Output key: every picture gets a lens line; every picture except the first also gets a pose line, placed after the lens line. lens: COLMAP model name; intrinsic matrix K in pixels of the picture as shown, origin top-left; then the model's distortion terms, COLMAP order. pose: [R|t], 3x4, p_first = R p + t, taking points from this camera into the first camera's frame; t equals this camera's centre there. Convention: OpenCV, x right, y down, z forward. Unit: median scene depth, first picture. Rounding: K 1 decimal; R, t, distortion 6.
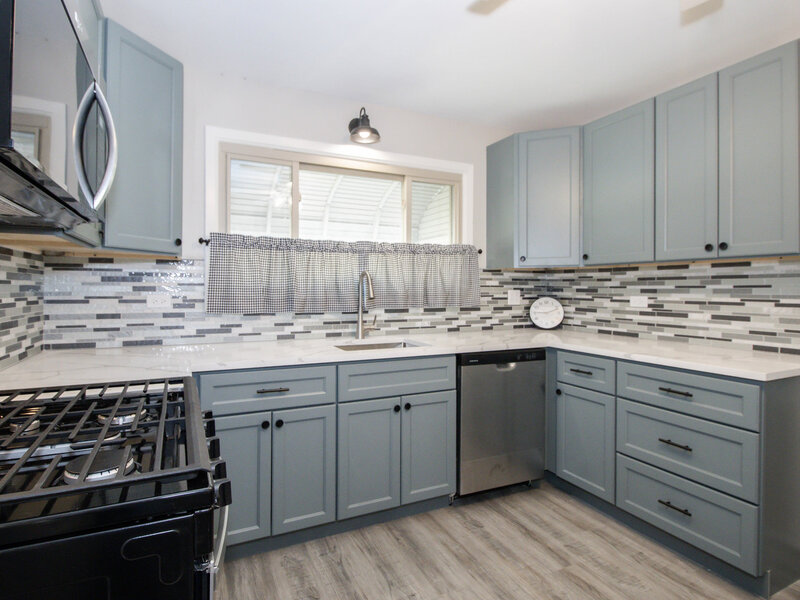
lens RADIAL K [[419.4, 0, 398.1], [0, 419.4, 292.9], [0, 0, 1]] dist [0.004100, -0.006111]
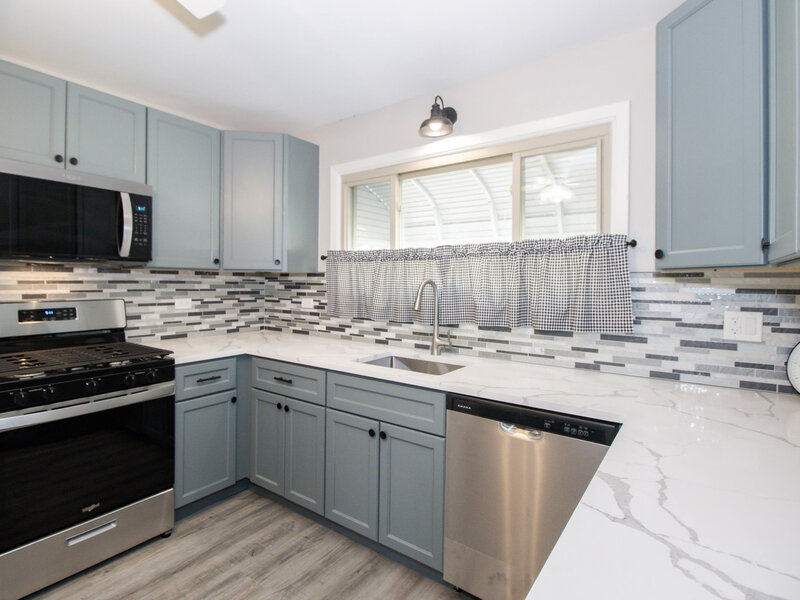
lens RADIAL K [[419.4, 0, 398.3], [0, 419.4, 304.3], [0, 0, 1]] dist [0.004100, -0.006111]
pose [[0.488055, 0.027628, -0.872375, 0.666195], [-0.047500, 0.998858, 0.005060, 0.001932], [0.871519, 0.038968, 0.488811, 0.499020]]
